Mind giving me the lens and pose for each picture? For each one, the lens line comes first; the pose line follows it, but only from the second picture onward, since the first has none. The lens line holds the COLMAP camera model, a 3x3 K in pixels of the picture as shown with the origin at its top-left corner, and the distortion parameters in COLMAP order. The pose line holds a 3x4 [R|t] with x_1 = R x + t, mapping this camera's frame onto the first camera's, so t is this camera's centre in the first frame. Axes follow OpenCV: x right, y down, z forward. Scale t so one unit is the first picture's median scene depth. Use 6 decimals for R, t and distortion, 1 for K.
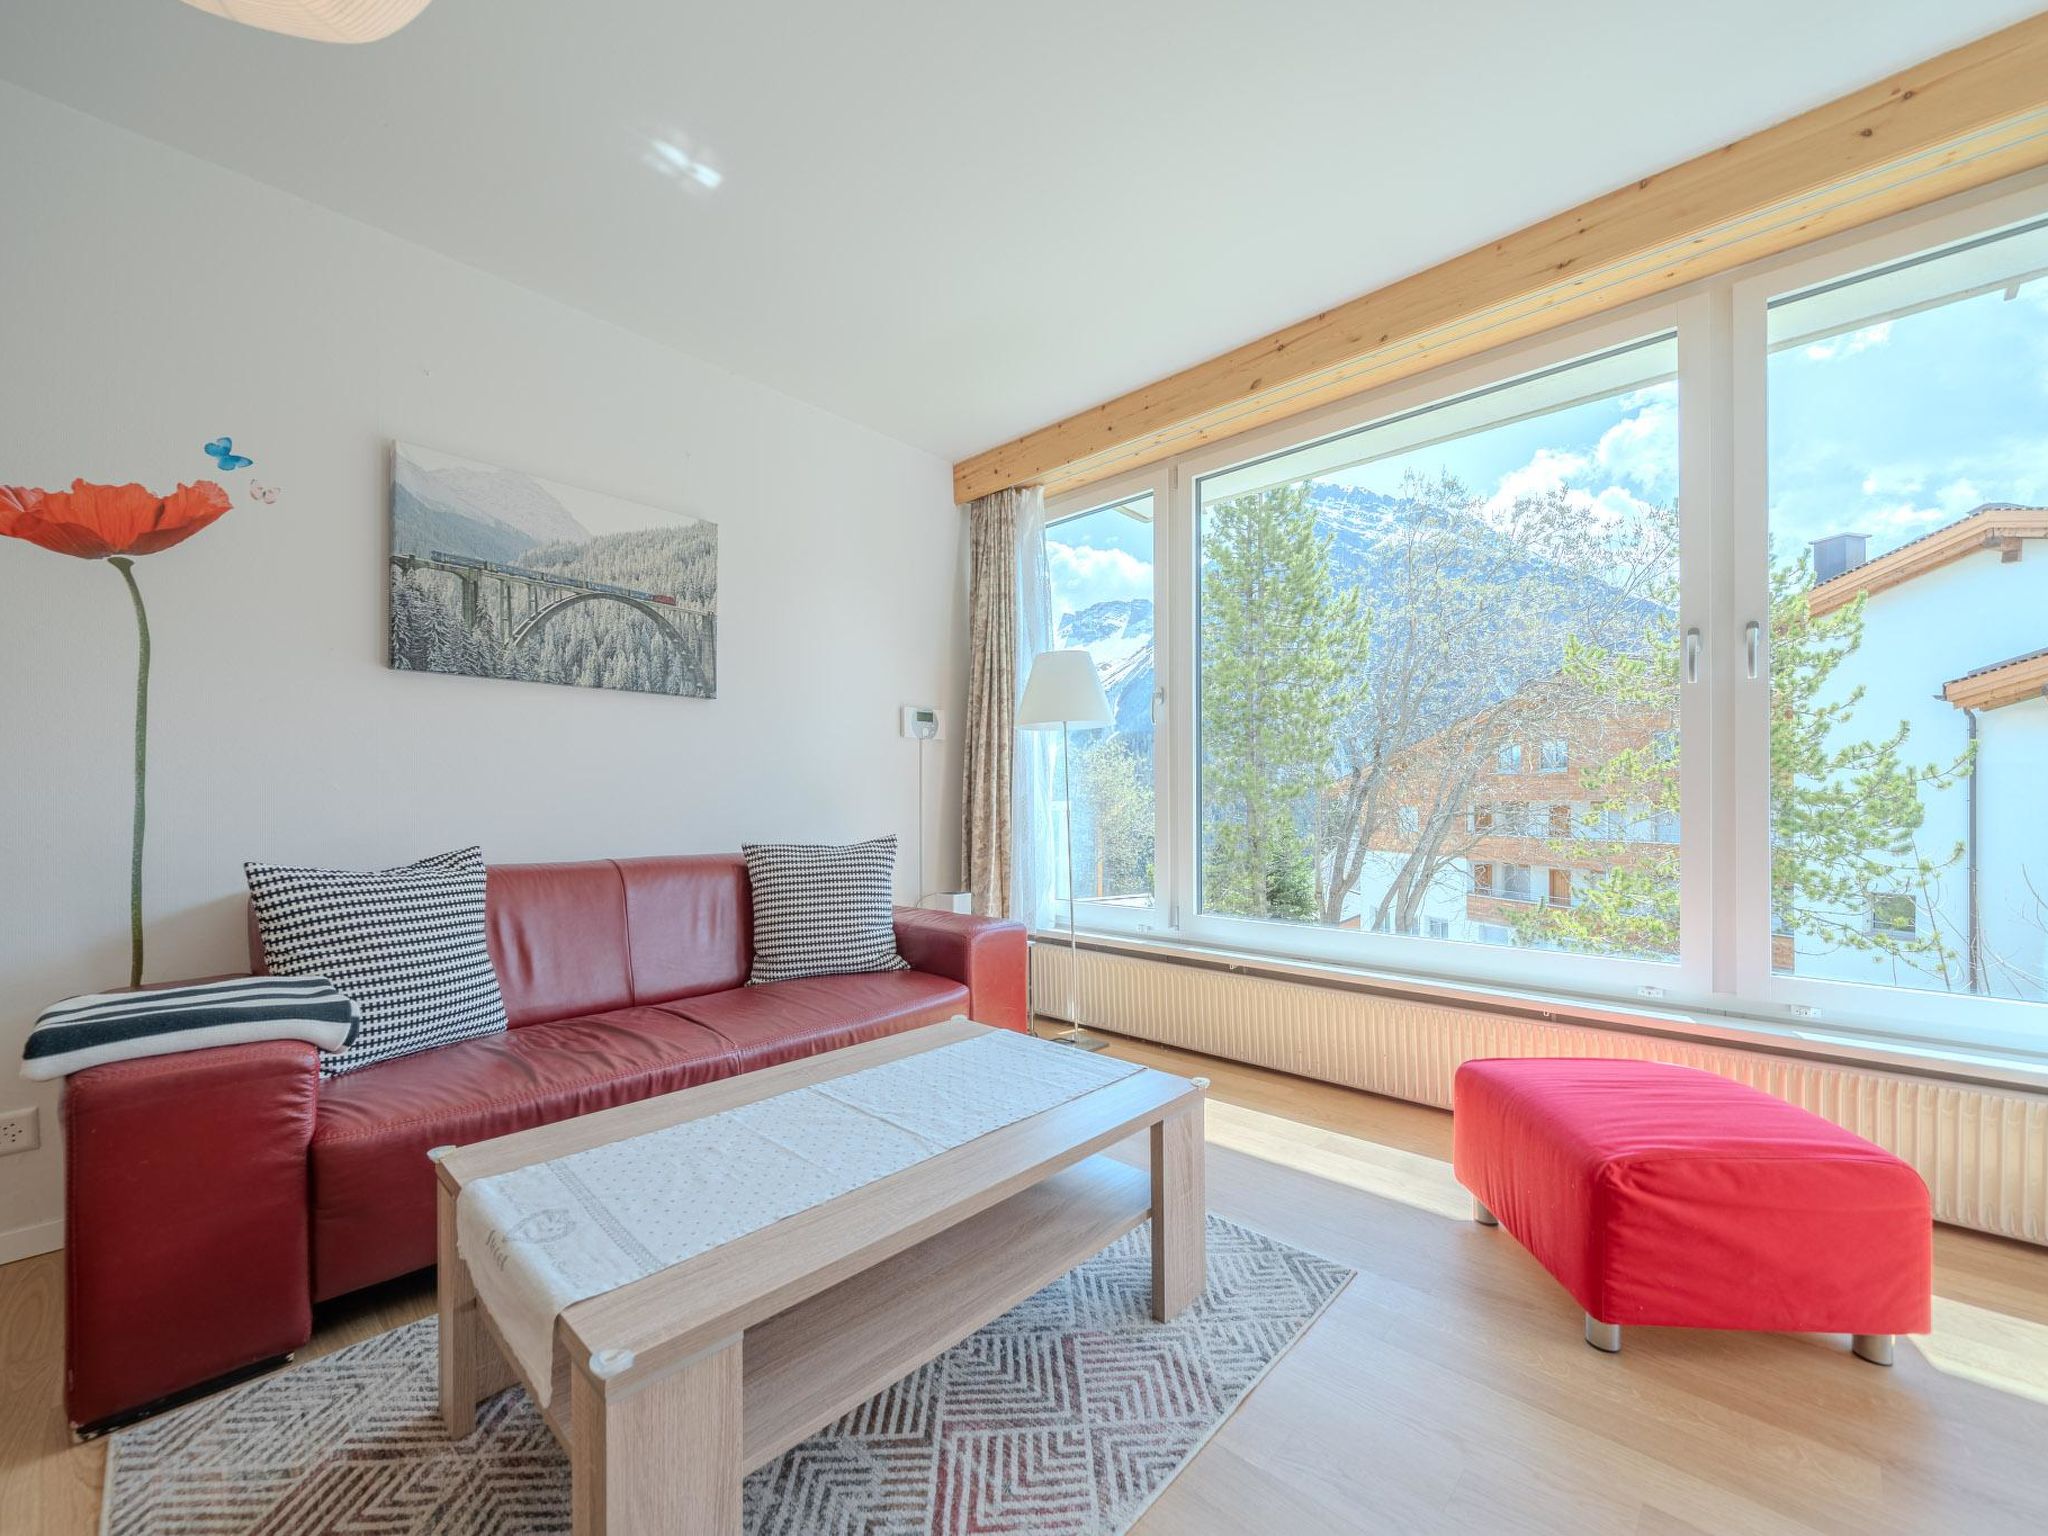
lens RADIAL K [[842.1, 0, 1031.1], [0, 842.1, 803.3], [0, 0, 1]] dist [-0.007155, -0.000764]
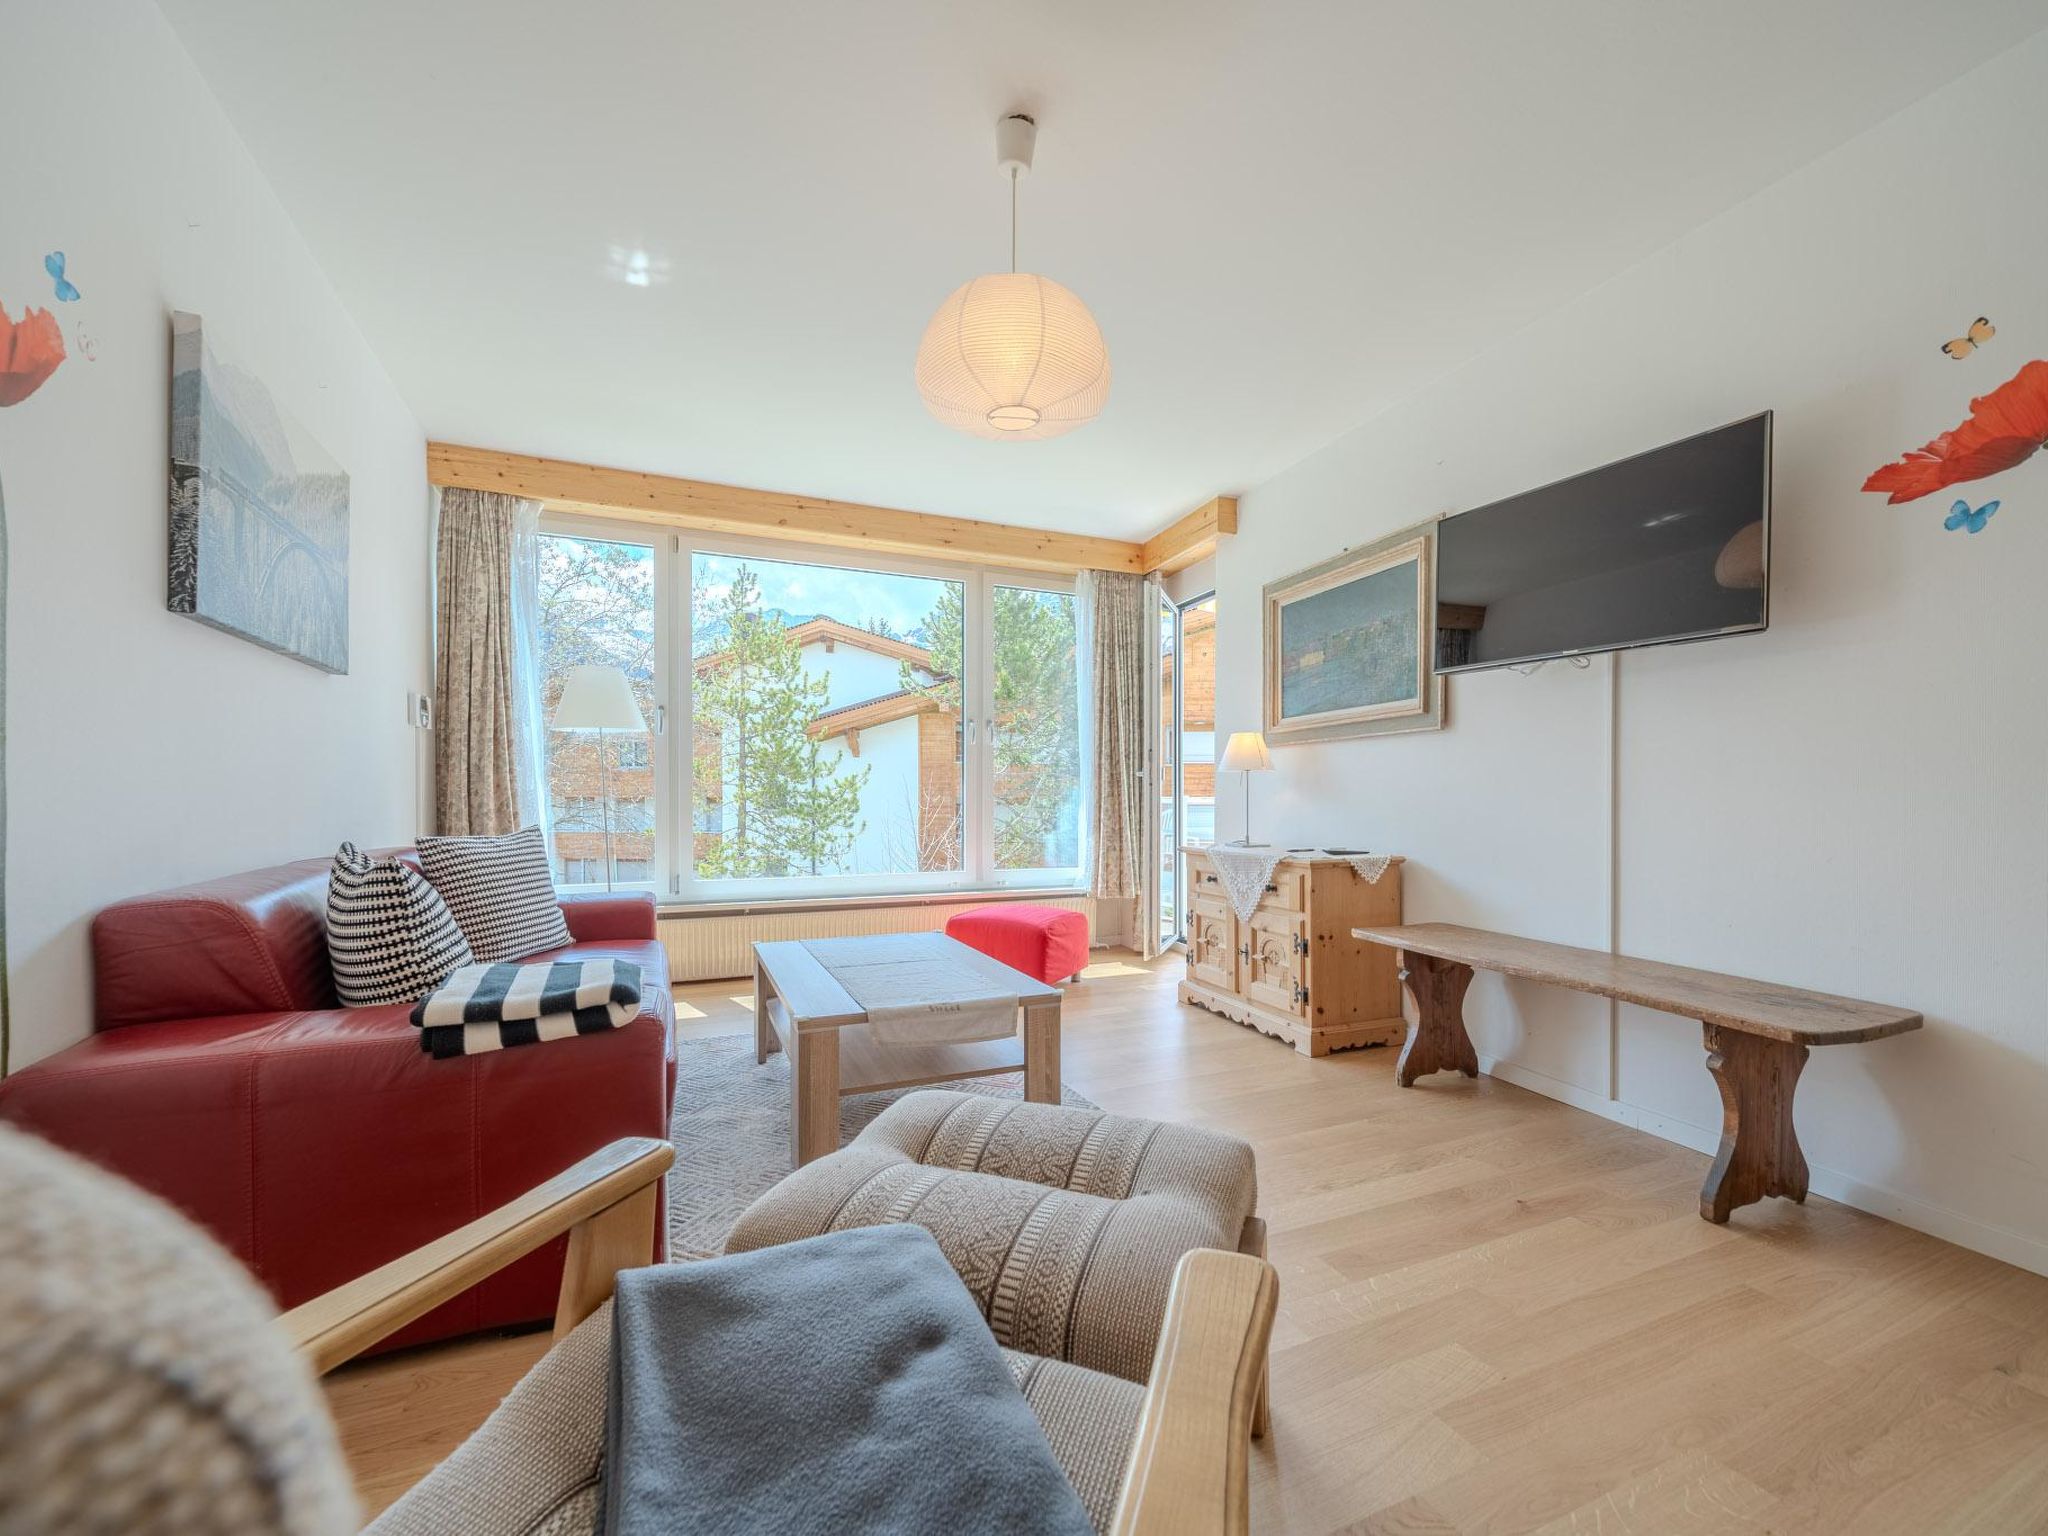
lens RADIAL K [[842.1, 0, 1056.9], [0, 842.1, 803.4], [0, 0, 1]] dist [-0.007155, -0.000764]
pose [[0.346593, -0.004123, 0.938006, -0.983644], [0.000568, 0.999991, 0.004185, 0.006118], [-0.938015, -0.000917, 0.346593, 0.004485]]
